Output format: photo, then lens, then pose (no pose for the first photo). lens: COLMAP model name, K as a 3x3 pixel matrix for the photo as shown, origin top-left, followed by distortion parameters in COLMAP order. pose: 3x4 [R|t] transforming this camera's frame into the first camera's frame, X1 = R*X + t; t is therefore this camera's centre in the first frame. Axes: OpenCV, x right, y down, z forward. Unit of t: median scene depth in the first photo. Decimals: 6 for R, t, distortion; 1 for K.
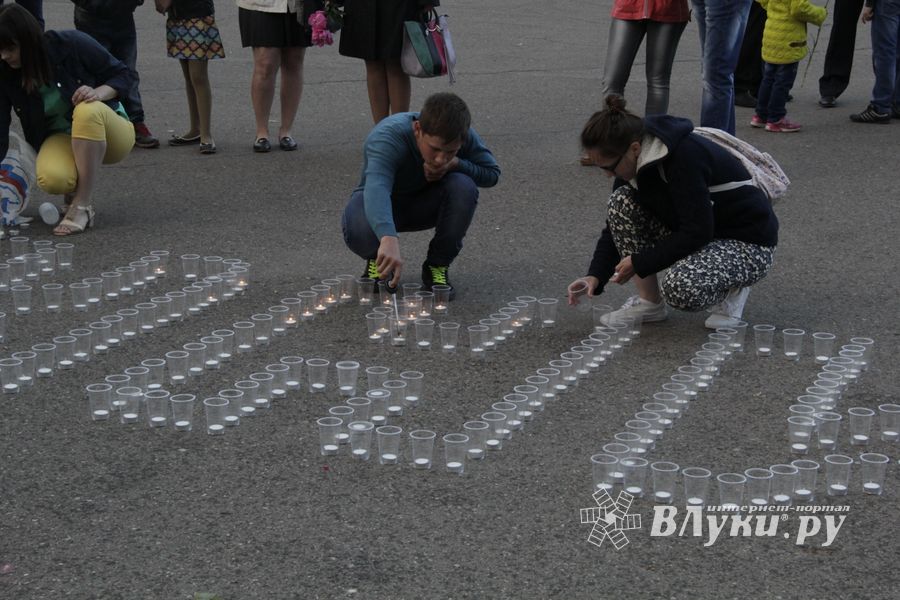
lens RADIAL K [[899.1, 0, 448.4], [0, 899.1, 292.3], [0, 0, 1]] dist [0.121284, 0.000000]
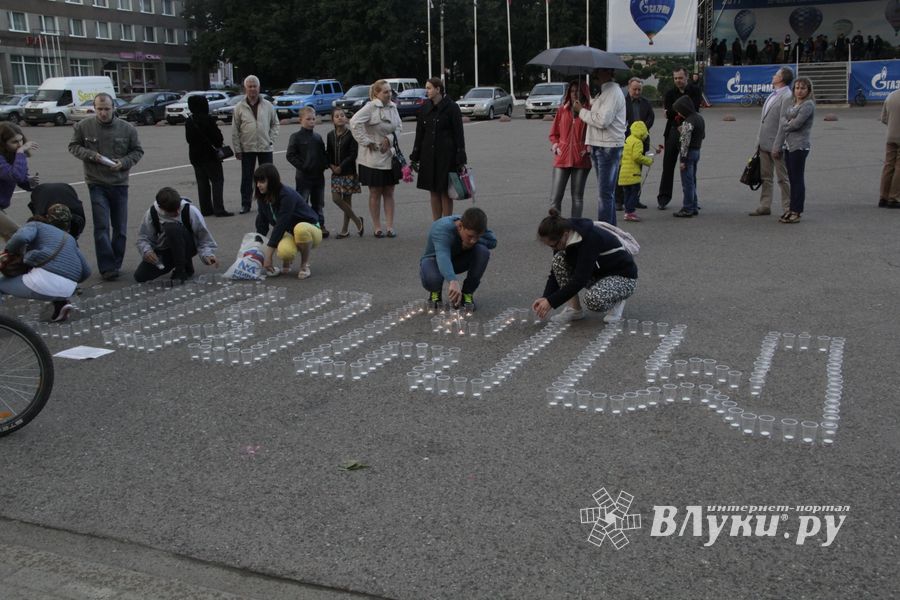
lens RADIAL K [[899.1, 0, 443.7], [0, 899.1, 296.1], [0, 0, 1]] dist [0.121284, 0.000000]
pose [[0.999022, -0.019988, 0.039434, -0.140063], [0.018144, 0.998750, 0.046570, -0.115951], [-0.040316, -0.045809, 0.998136, -0.949053]]
